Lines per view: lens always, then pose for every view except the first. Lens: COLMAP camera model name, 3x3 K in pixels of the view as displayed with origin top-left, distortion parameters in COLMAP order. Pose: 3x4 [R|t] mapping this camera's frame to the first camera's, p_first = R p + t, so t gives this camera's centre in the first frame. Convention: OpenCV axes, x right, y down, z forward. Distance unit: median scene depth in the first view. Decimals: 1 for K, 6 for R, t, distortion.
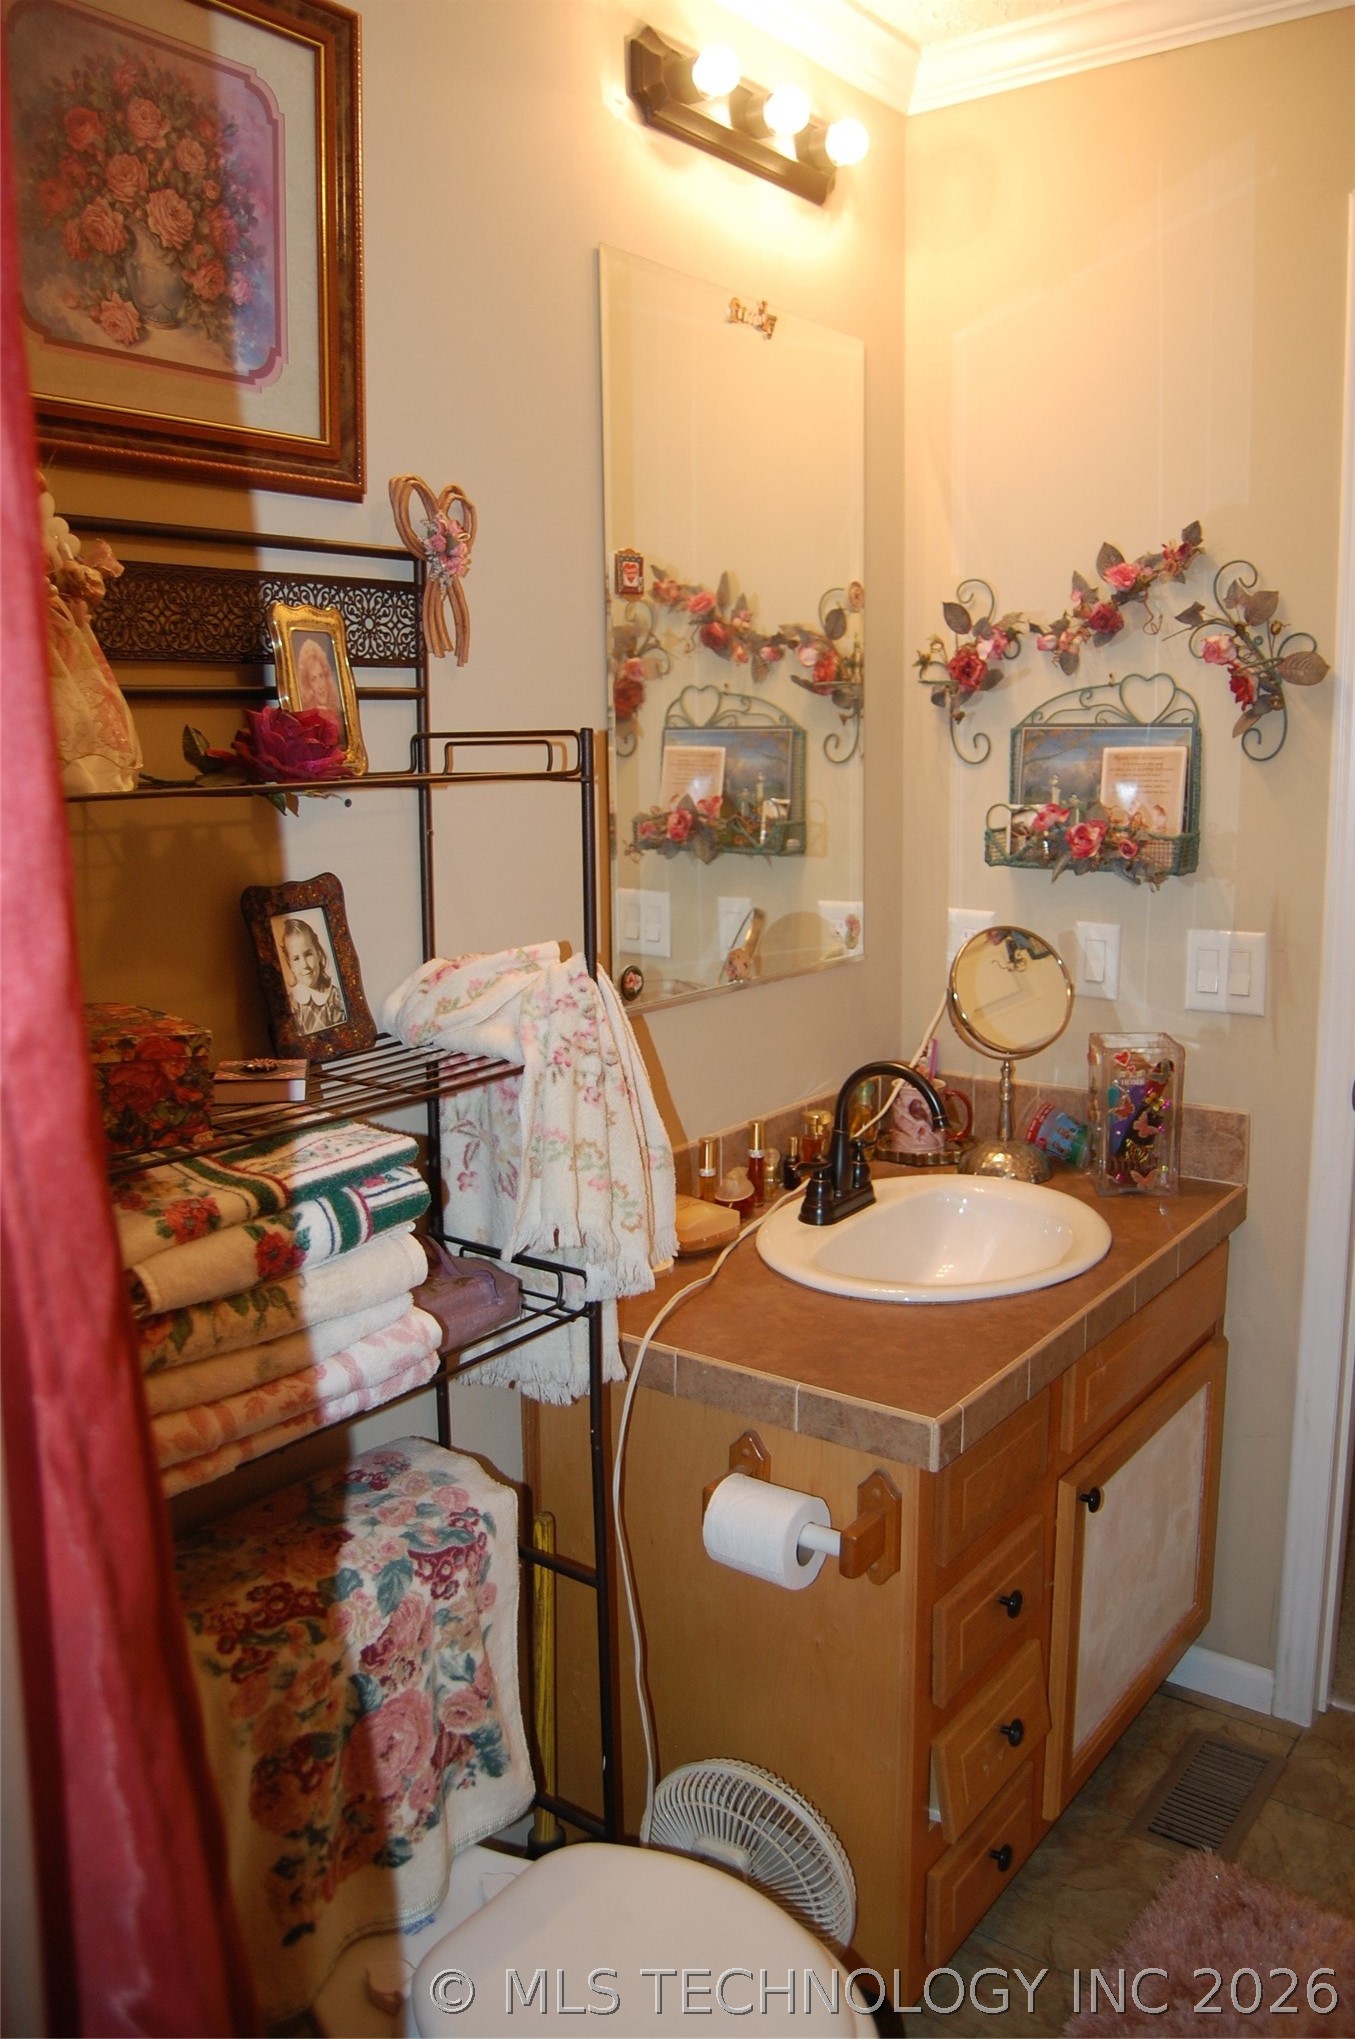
lens RADIAL K [[1578.1, 0, 677.5], [0, 1578.1, 1019.5], [0, 0, 1]] dist [-0.099552, 0.042655]
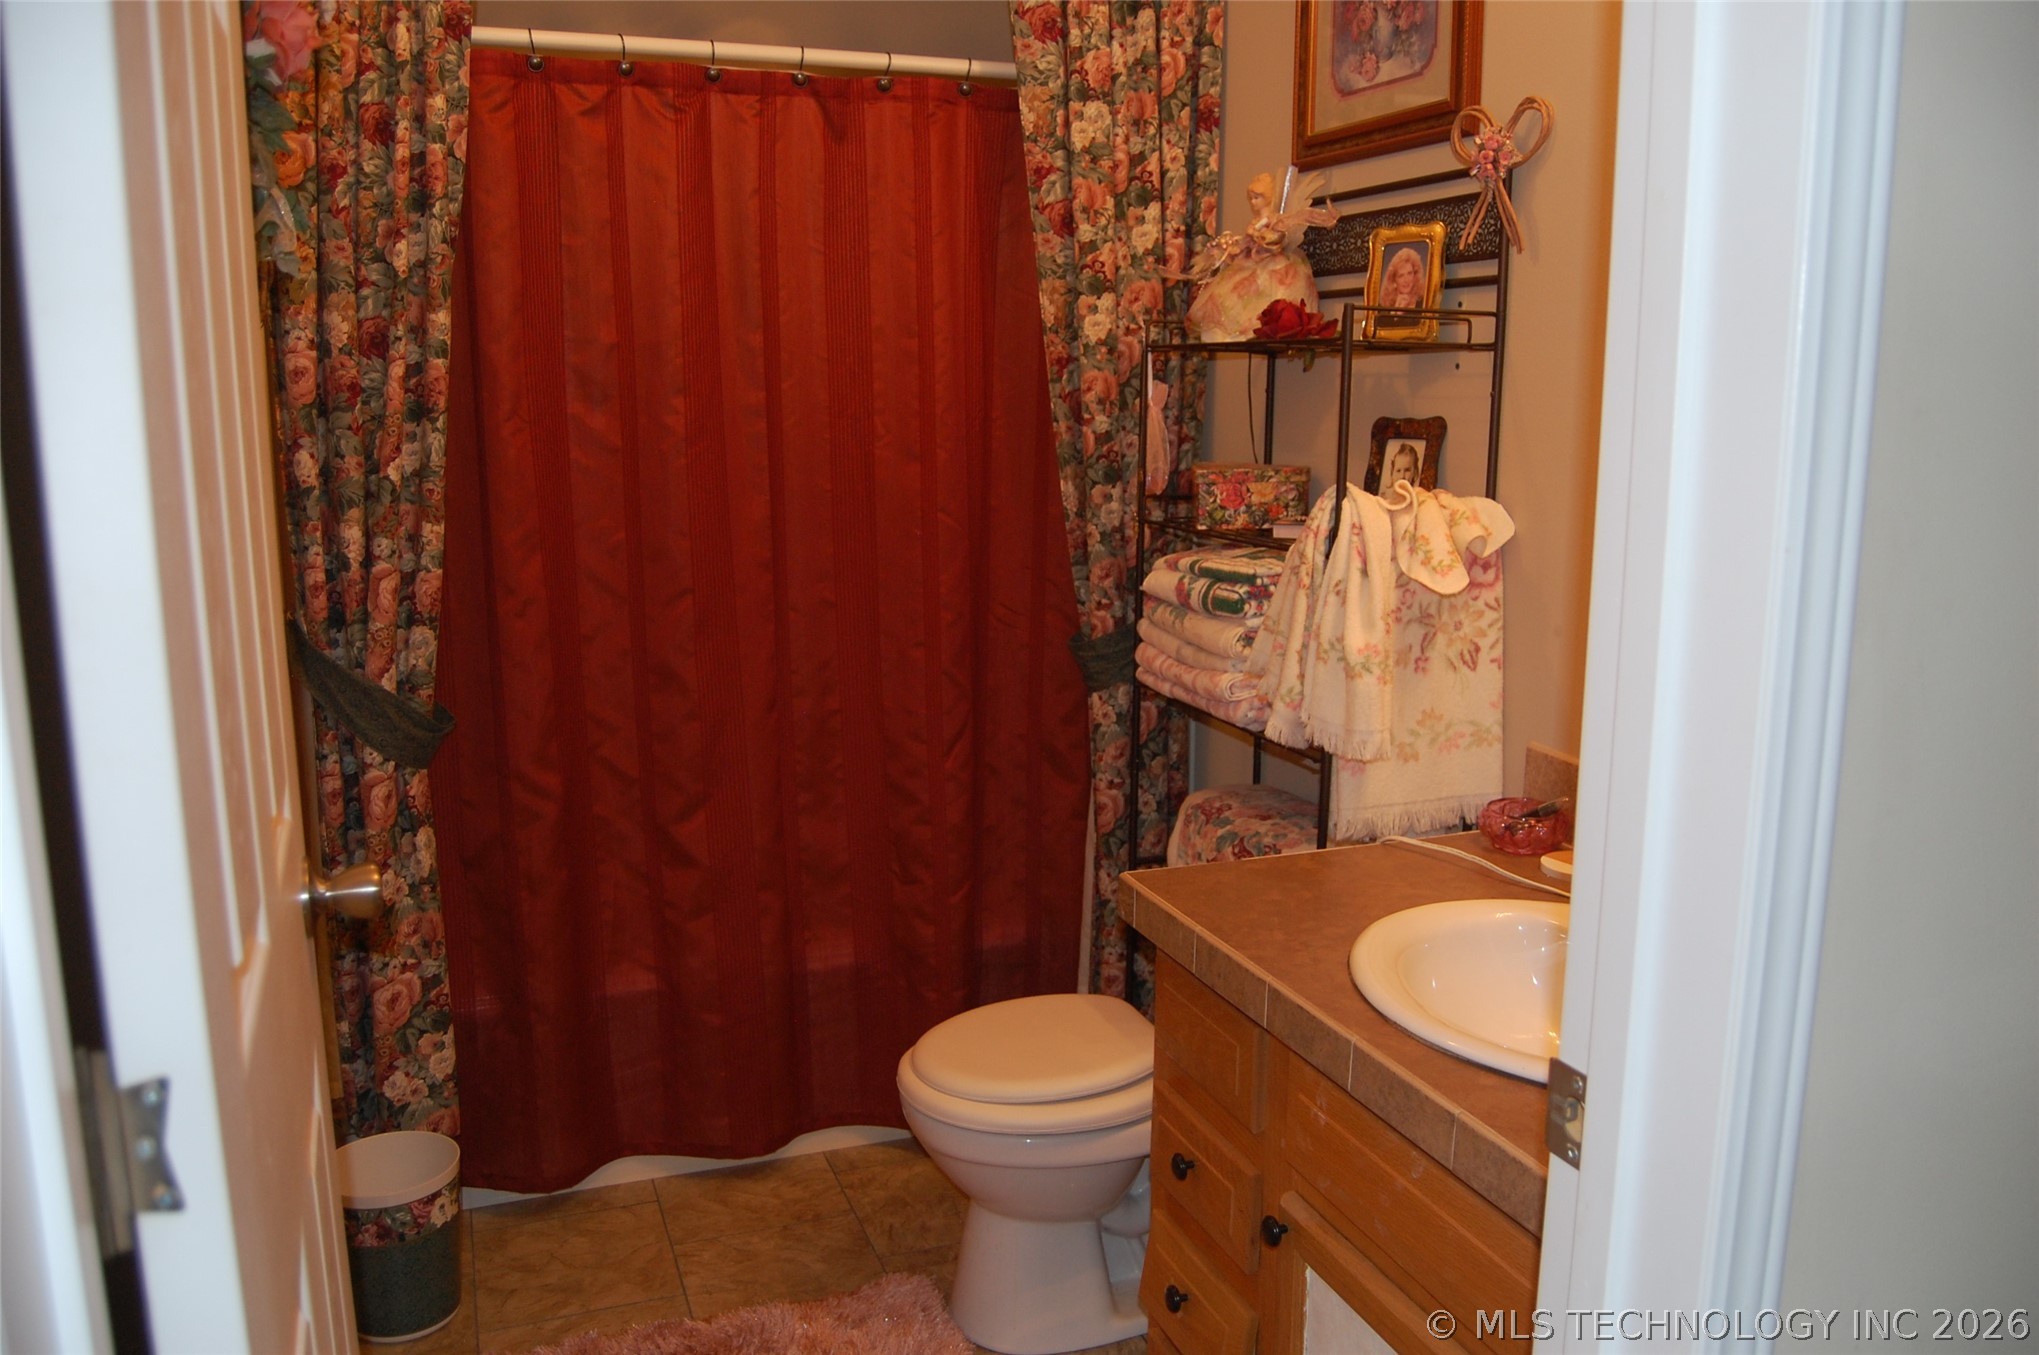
lens RADIAL K [[1578.1, 0, 1065.8], [0, 1578.1, 682.1], [0, 0, 1]] dist [-0.099552, 0.042655]
pose [[-0.511910, 0.178475, -0.840295, 1.155537], [-0.143256, 0.946746, 0.288357, -0.225569], [0.847010, 0.267991, -0.459081, 1.440988]]
